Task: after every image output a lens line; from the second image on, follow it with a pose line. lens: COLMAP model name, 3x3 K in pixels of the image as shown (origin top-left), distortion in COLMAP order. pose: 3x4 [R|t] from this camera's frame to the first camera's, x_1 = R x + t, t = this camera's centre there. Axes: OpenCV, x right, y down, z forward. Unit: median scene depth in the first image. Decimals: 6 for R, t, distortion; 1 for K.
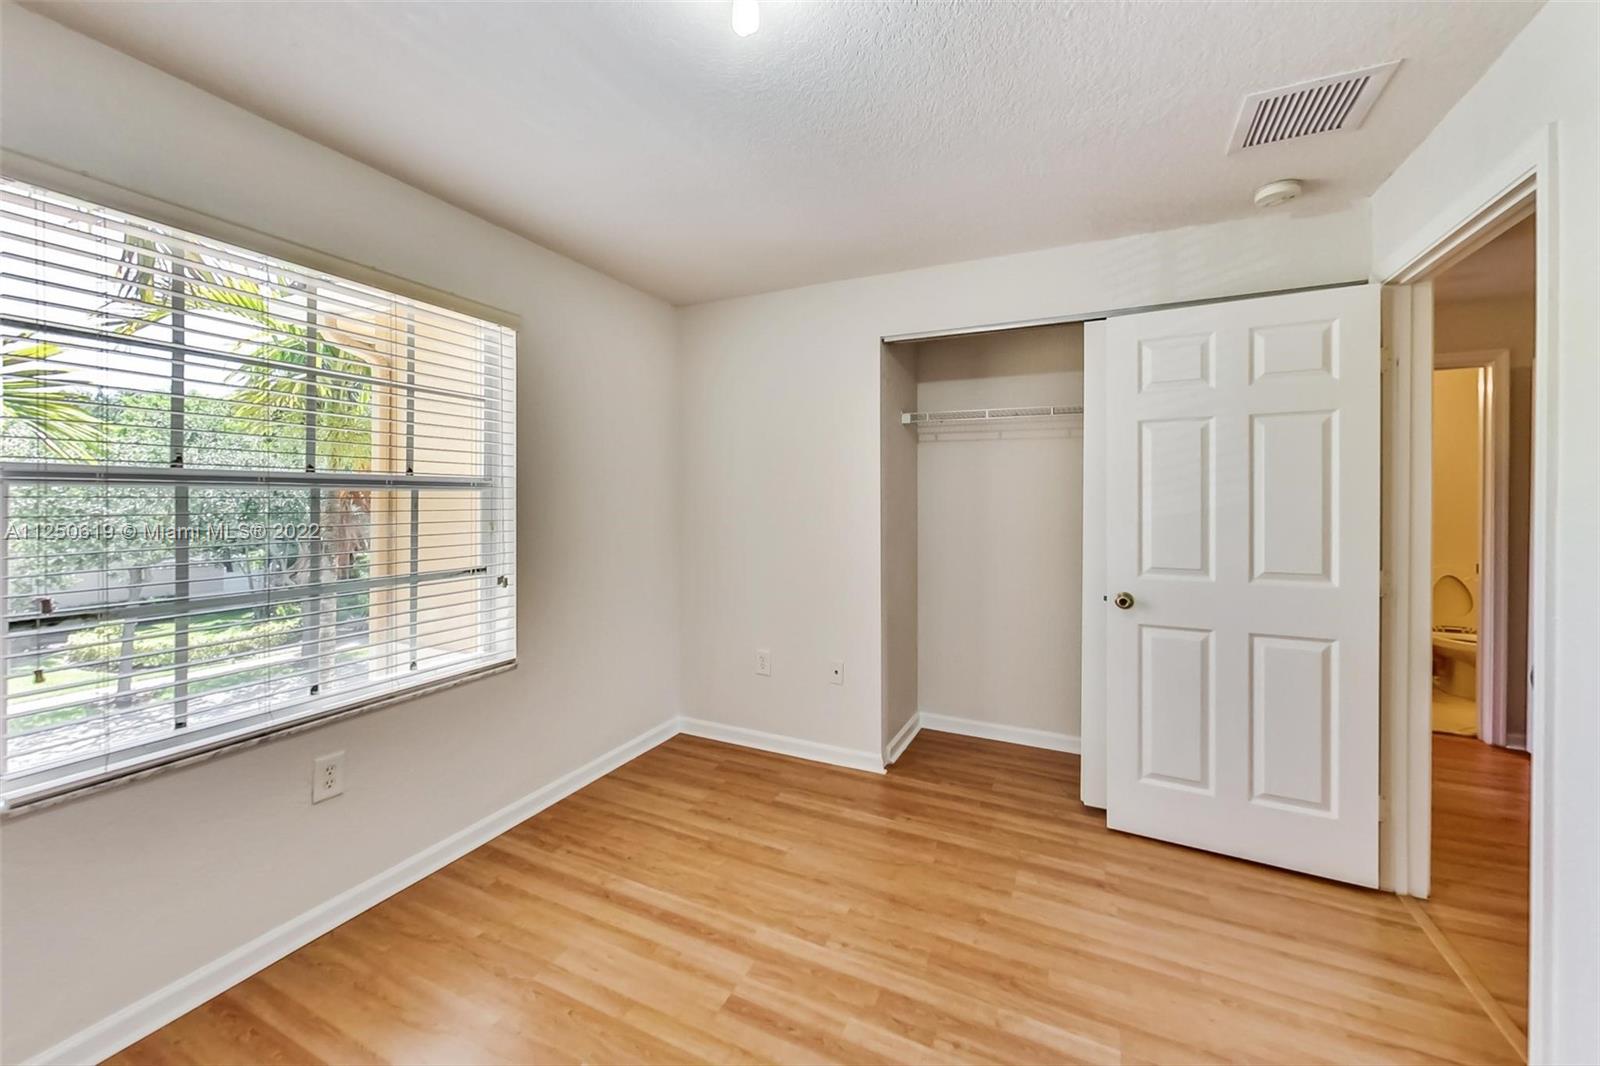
lens RADIAL K [[602.1, 0, 817.1], [0, 602.1, 487.2], [0, 0, 1]] dist [-0.001196, -0.000122]
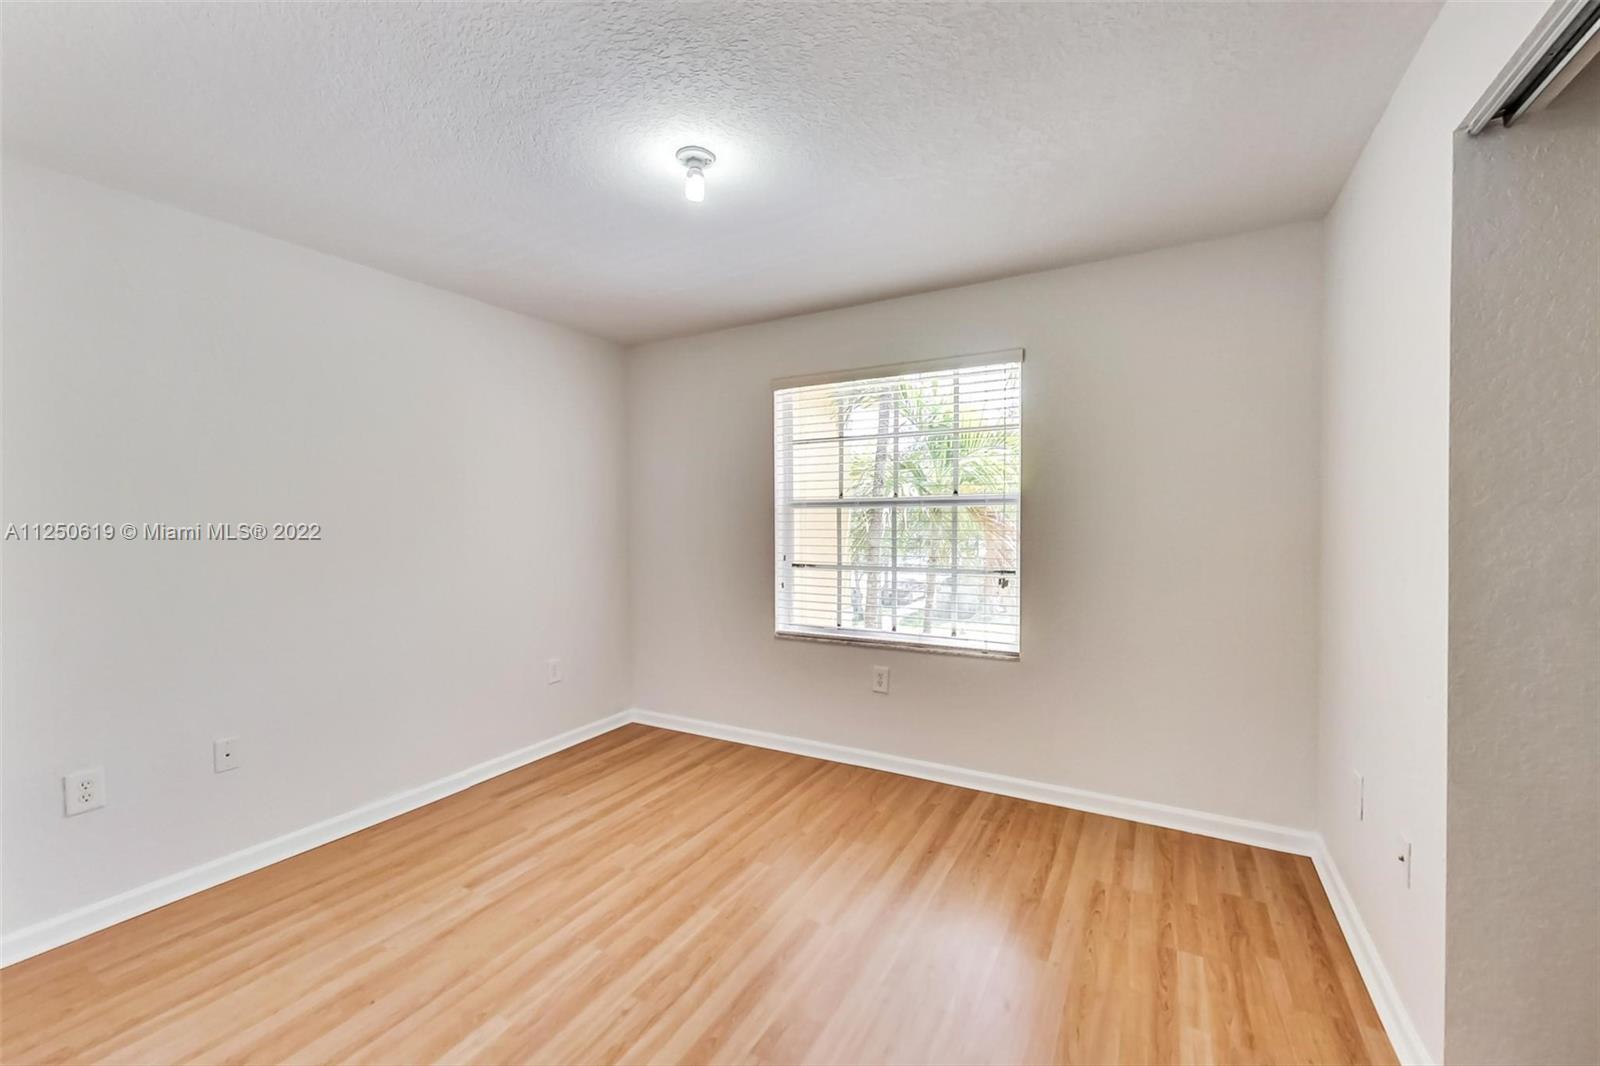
lens RADIAL K [[636.7, 0, 809.8], [0, 636.7, 518.7], [0, 0, 1]] dist [-0.003714, 0.000109]
pose [[-0.054892, 0.003028, -0.998488, 0.780381], [0.021302, 0.999771, 0.001861, 0.023354], [0.998265, -0.021168, -0.054944, 0.741324]]
